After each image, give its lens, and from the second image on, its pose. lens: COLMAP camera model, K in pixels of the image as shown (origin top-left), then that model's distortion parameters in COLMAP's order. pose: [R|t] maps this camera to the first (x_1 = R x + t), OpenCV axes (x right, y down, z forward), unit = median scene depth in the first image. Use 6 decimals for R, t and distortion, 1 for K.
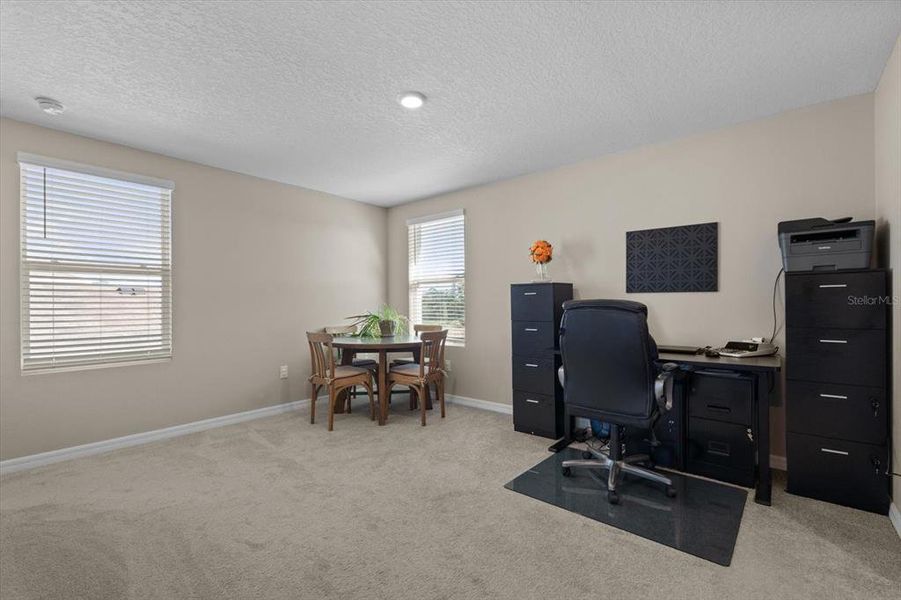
lens RADIAL K [[398.1, 0, 449.1], [0, 398.1, 303.7], [0, 0, 1]] dist [0.000104, 0.000048]
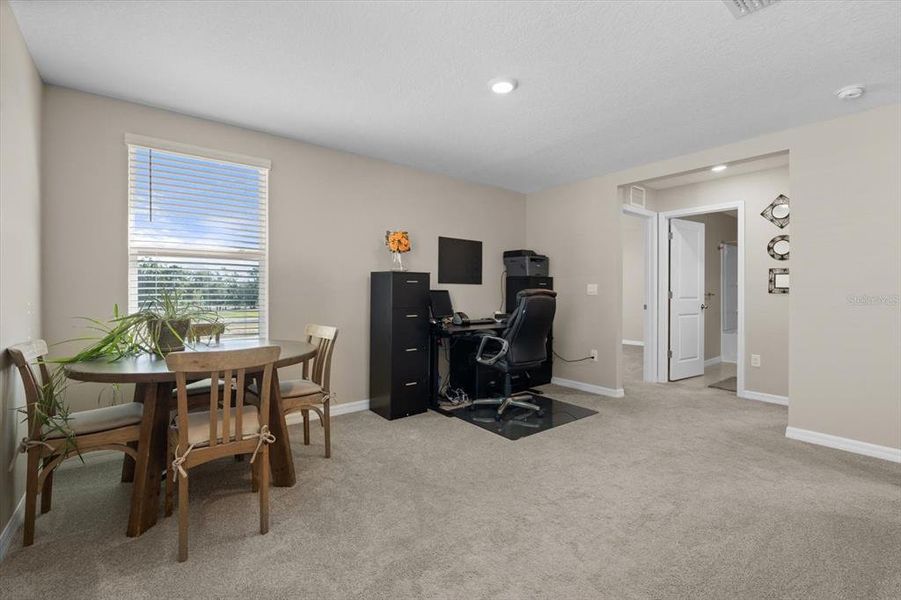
lens RADIAL K [[393.9, 0, 451.6], [0, 393.9, 293.7], [0, 0, 1]] dist [-0.000287, -0.000010]
pose [[0.194712, 0.000159, 0.980861, -0.837494], [-0.002956, 0.999996, 0.000425, 0.006206], [-0.980856, -0.002982, 0.194711, 0.731569]]
